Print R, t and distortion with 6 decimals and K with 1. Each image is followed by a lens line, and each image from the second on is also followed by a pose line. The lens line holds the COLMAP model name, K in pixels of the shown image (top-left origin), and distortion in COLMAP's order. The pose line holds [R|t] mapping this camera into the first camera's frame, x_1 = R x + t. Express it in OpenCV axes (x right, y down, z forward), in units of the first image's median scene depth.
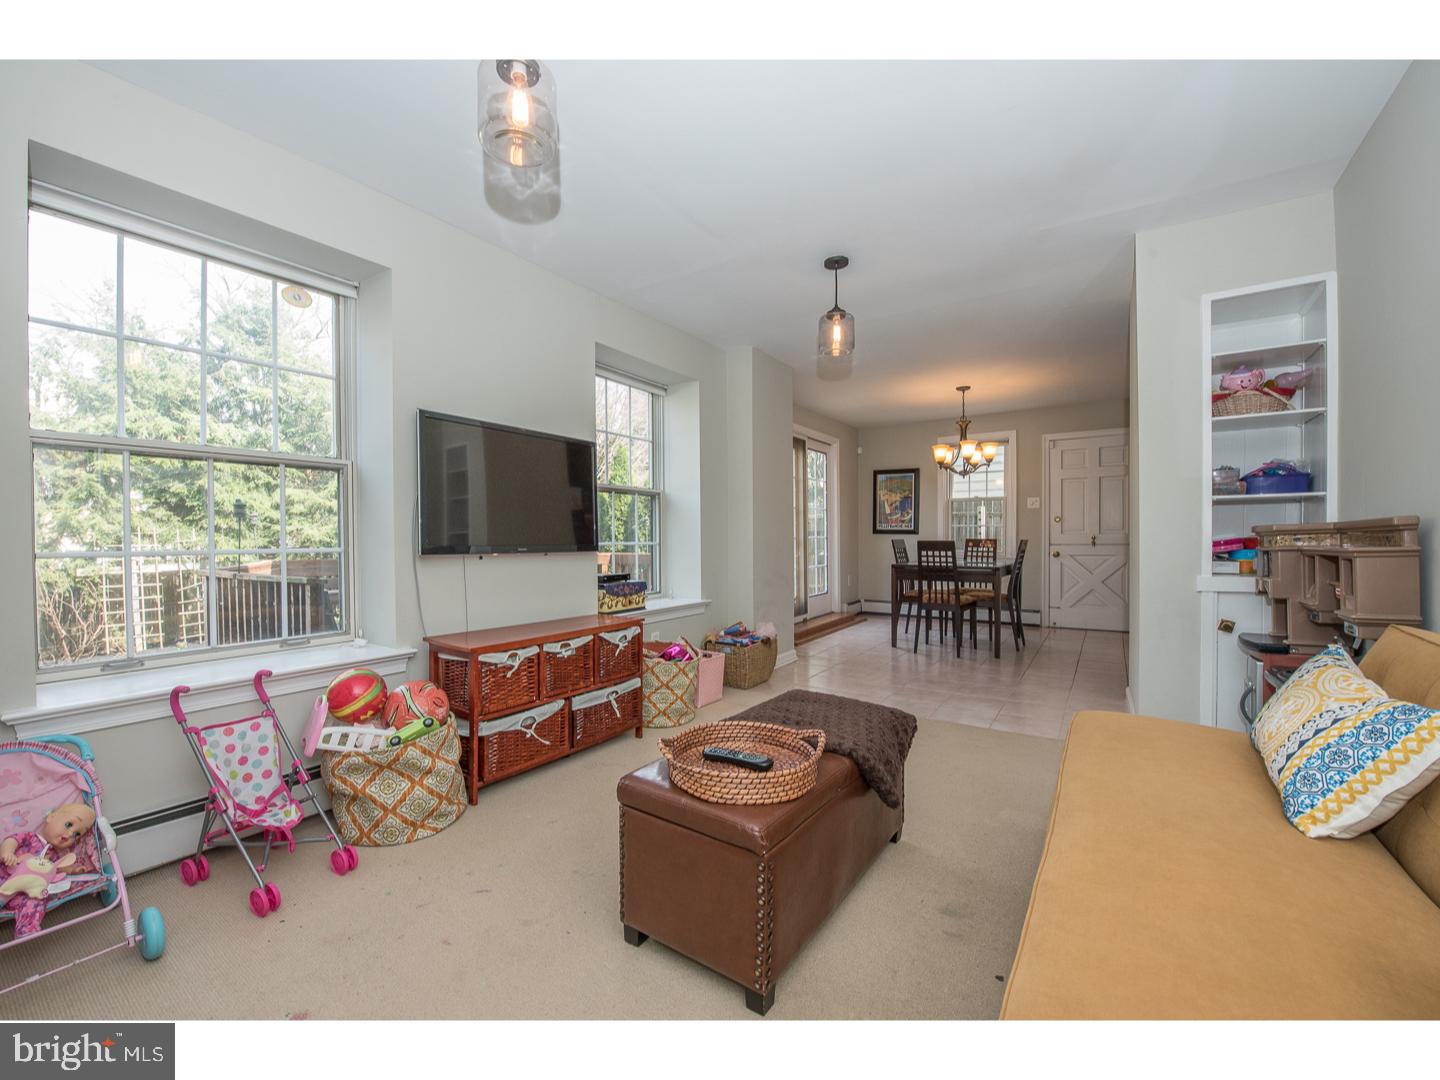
lens RADIAL K [[575.1, 0, 719.2], [0, 575.1, 544.4], [0, 0, 1]] dist [-0.018071, -0.001254]
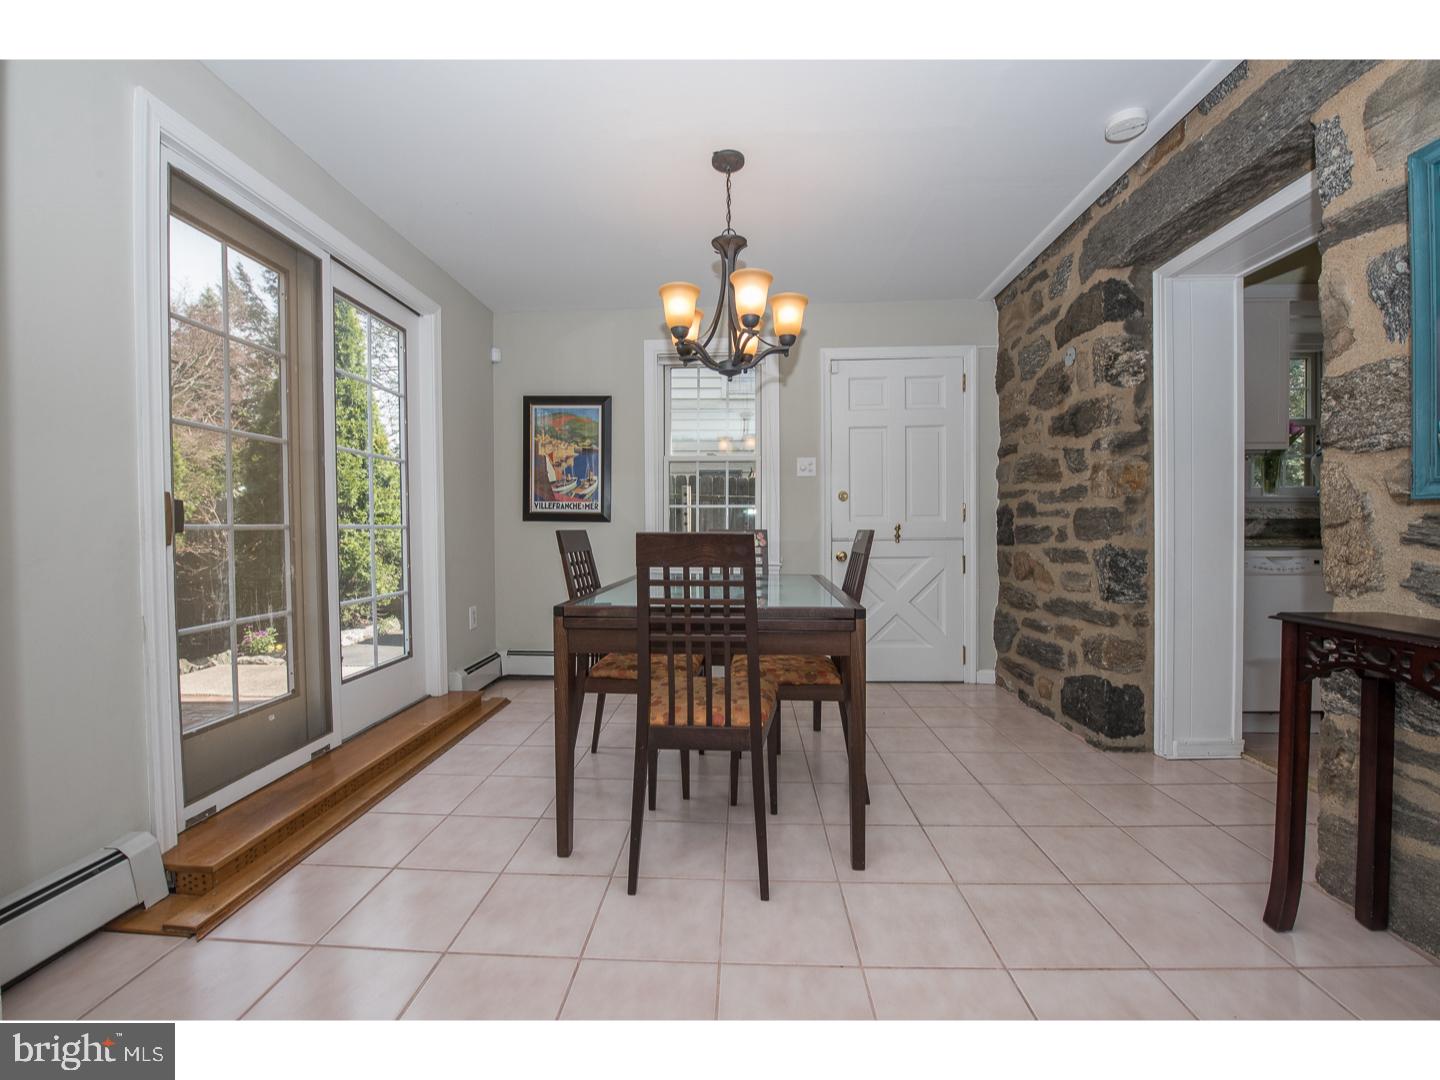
lens RADIAL K [[605.7, 0, 723.0], [0, 605.7, 541.0], [0, 0, 1]] dist [-0.017665, -0.000924]
pose [[0.853691, -0.008524, 0.520710, 0.218863], [0.006520, 0.999963, 0.005680, -0.003394], [-0.520738, -0.001454, 0.853715, 0.705546]]
